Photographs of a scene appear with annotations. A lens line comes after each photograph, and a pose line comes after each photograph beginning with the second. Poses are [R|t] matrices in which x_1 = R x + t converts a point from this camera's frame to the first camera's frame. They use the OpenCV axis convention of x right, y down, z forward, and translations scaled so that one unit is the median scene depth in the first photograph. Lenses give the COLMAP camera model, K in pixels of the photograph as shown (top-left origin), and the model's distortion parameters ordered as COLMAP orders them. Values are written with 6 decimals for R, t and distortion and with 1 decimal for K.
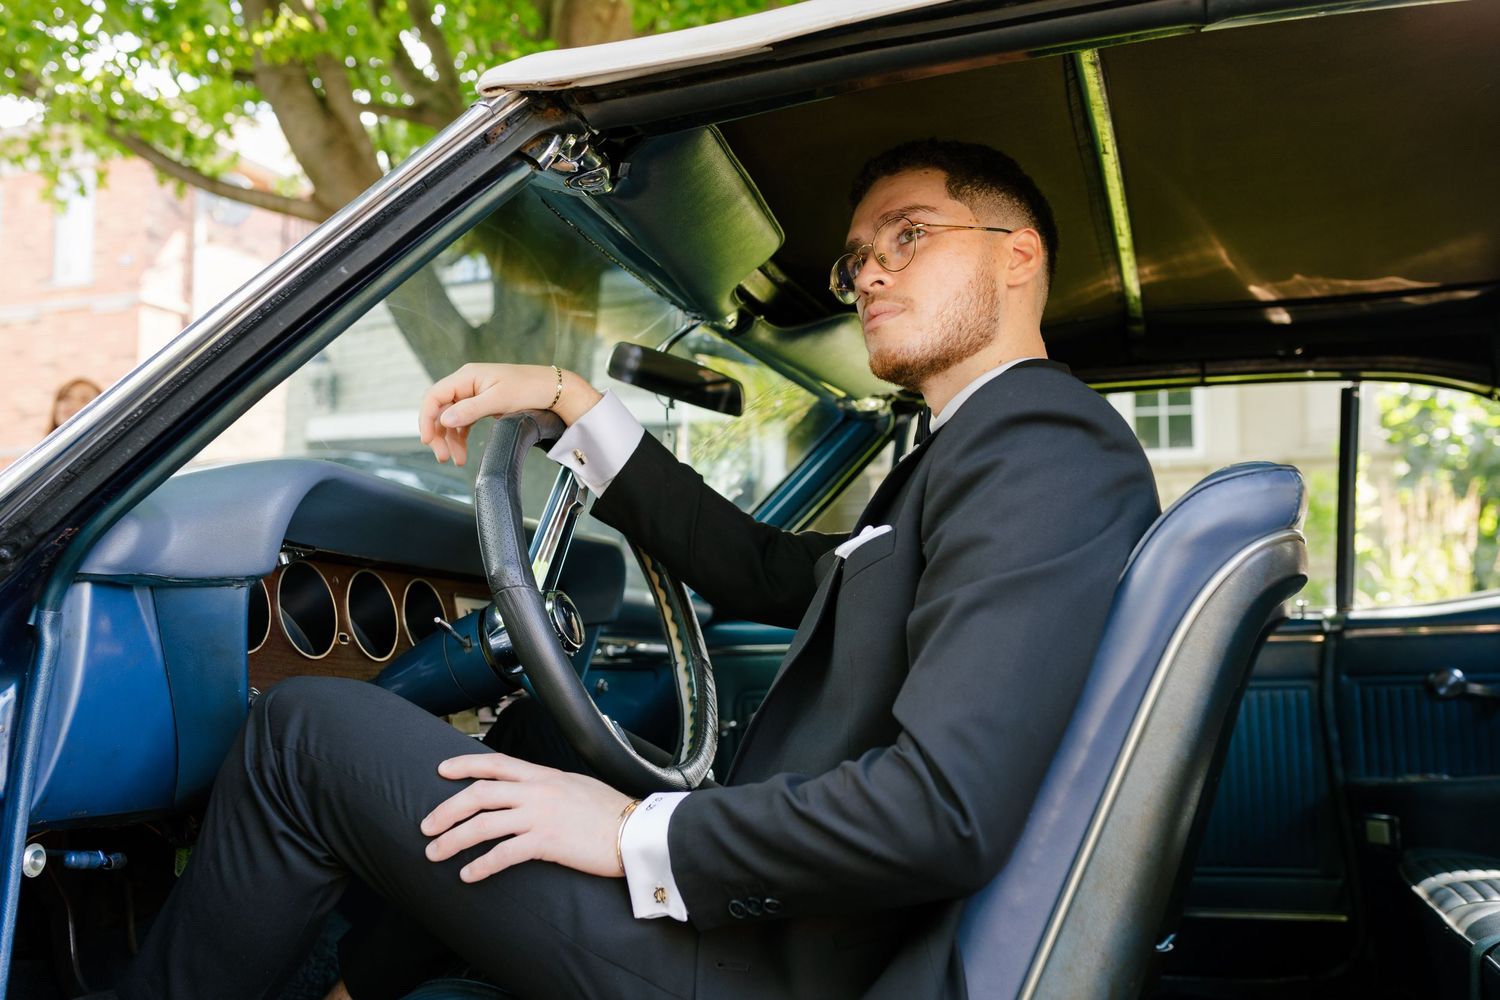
lens RADIAL K [[1517.8, 0, 747.0], [0, 1517.8, 501.1], [0, 0, 1]] dist [0.003545, 0.000000]
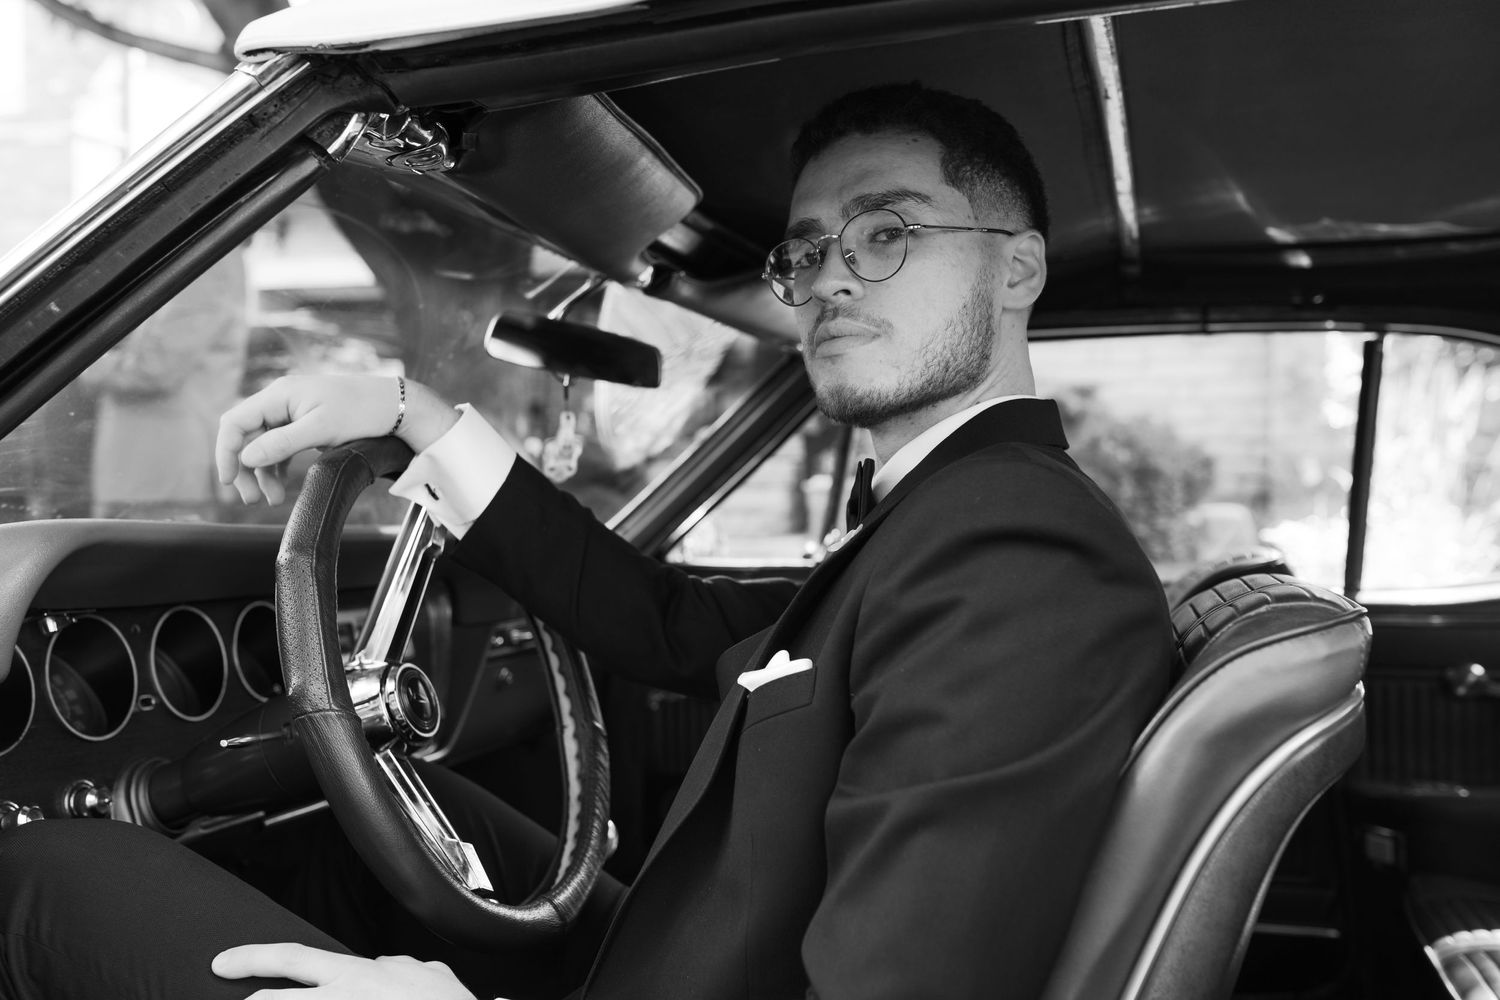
lens RADIAL K [[1517.8, 0, 753.6], [0, 1517.8, 498.9], [0, 0, 1]] dist [0.003545, 0.000000]
pose [[0.999694, 0.009116, 0.022989, 0.038066], [-0.011564, 0.994003, 0.108737, -0.111370], [-0.021860, -0.108970, 0.993805, 0.208546]]
